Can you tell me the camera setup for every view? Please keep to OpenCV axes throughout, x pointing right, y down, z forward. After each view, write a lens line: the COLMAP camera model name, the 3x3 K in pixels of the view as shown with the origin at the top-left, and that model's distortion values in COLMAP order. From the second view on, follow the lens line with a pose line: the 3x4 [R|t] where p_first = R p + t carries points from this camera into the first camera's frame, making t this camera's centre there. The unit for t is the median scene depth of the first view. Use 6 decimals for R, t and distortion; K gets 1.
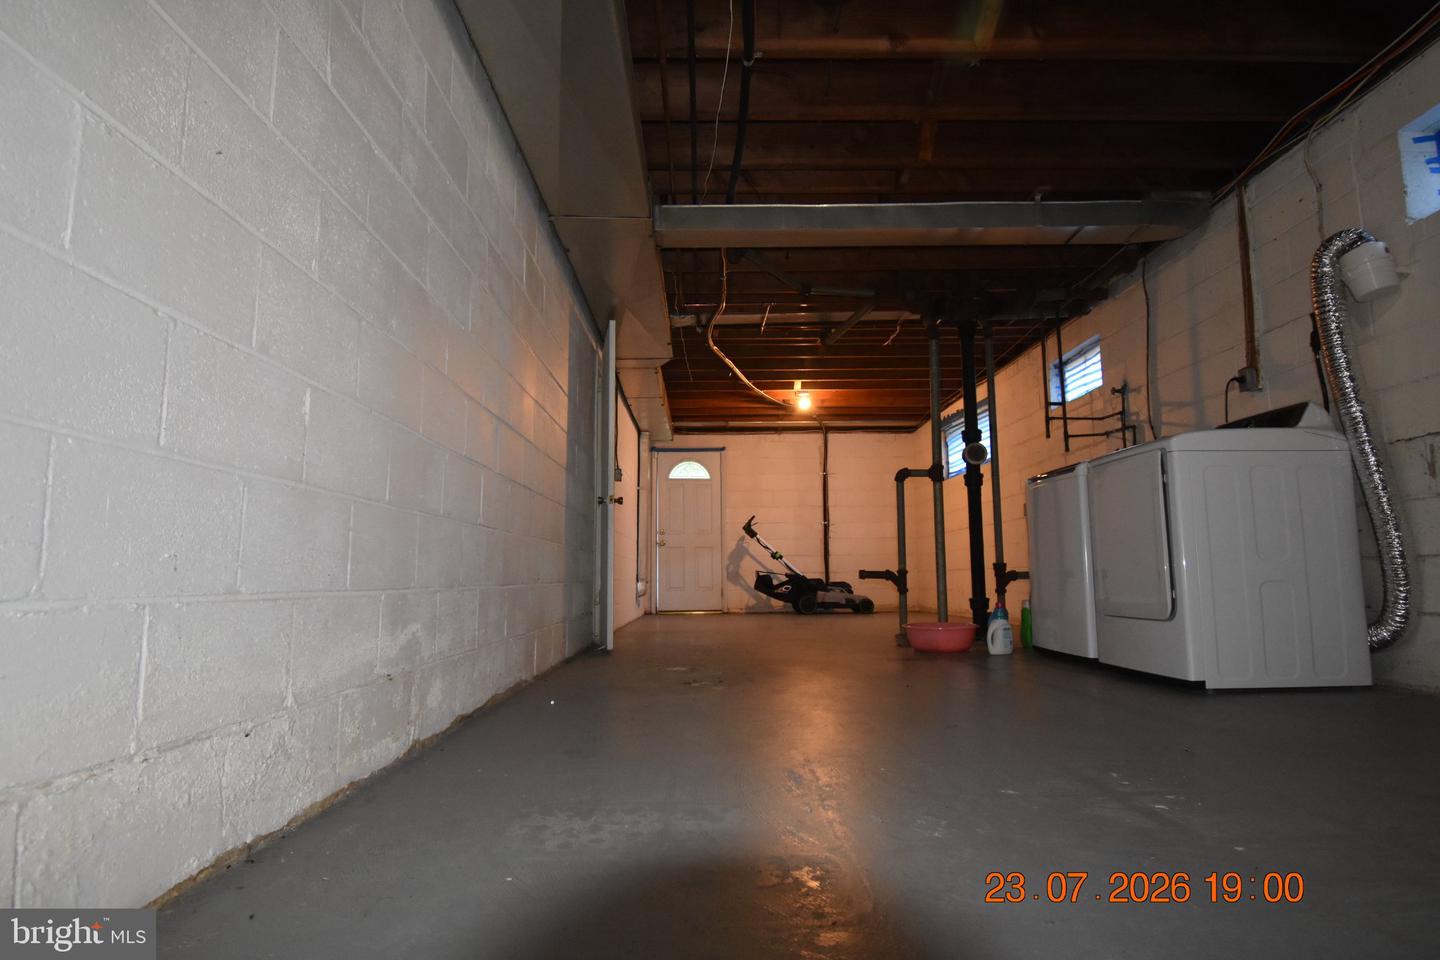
lens RADIAL K [[798.1, 0, 717.5], [0, 798.1, 480.2], [0, 0, 1]] dist [0.001760, -0.019145]
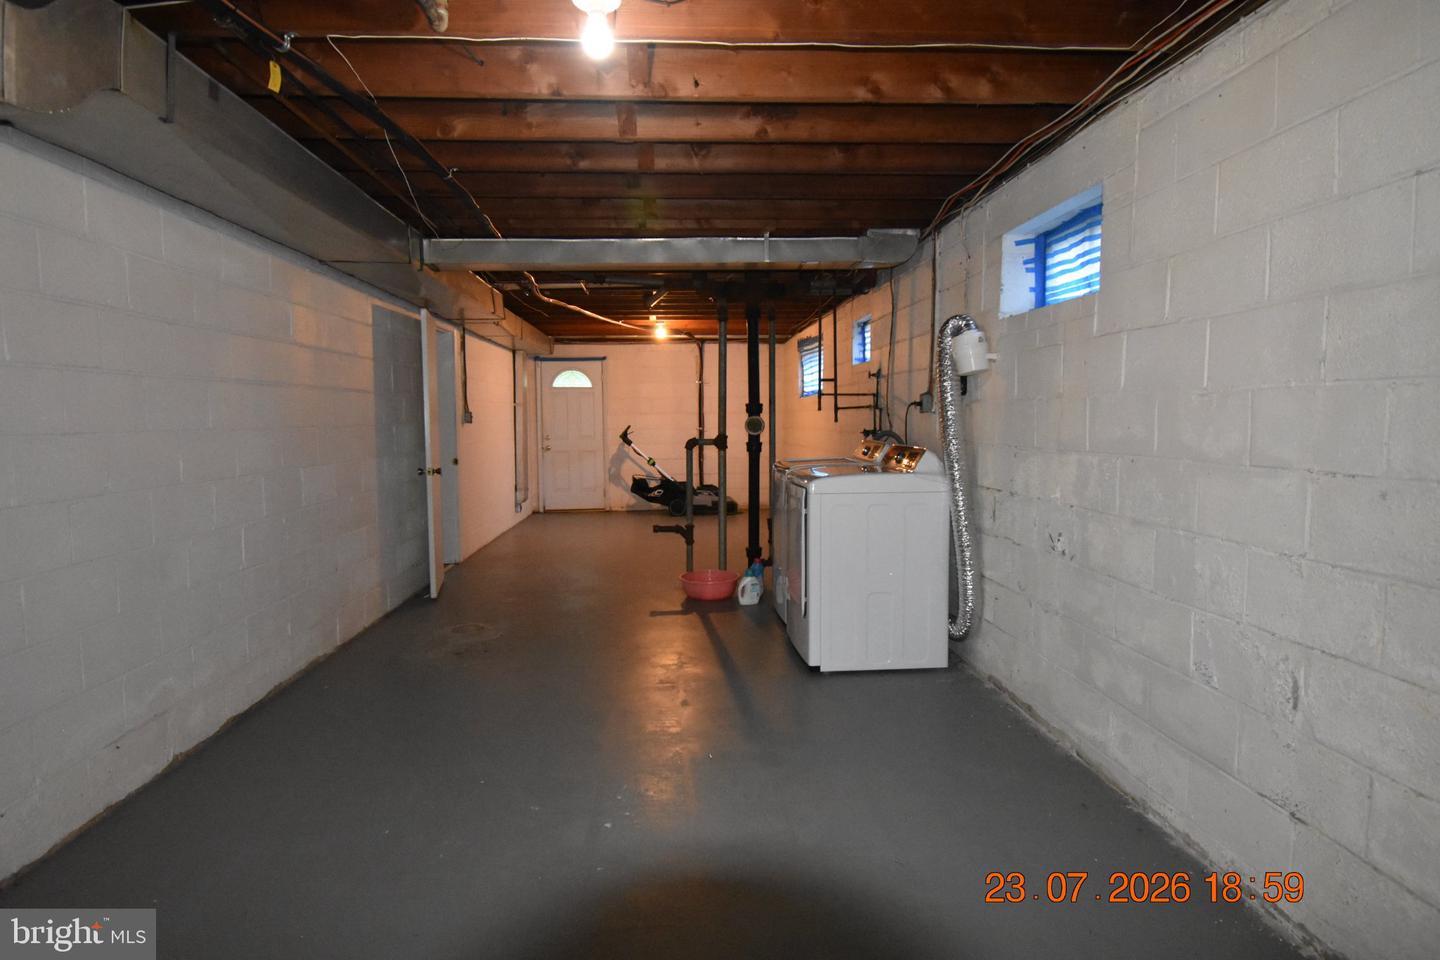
lens RADIAL K [[798.1, 0, 719.6], [0, 798.1, 480.1], [0, 0, 1]] dist [0.001760, -0.019145]
pose [[0.998743, -0.003564, 0.049995, 0.211547], [-0.006332, 0.980502, 0.196406, -0.178868], [-0.049720, -0.196476, 0.979247, -0.139136]]
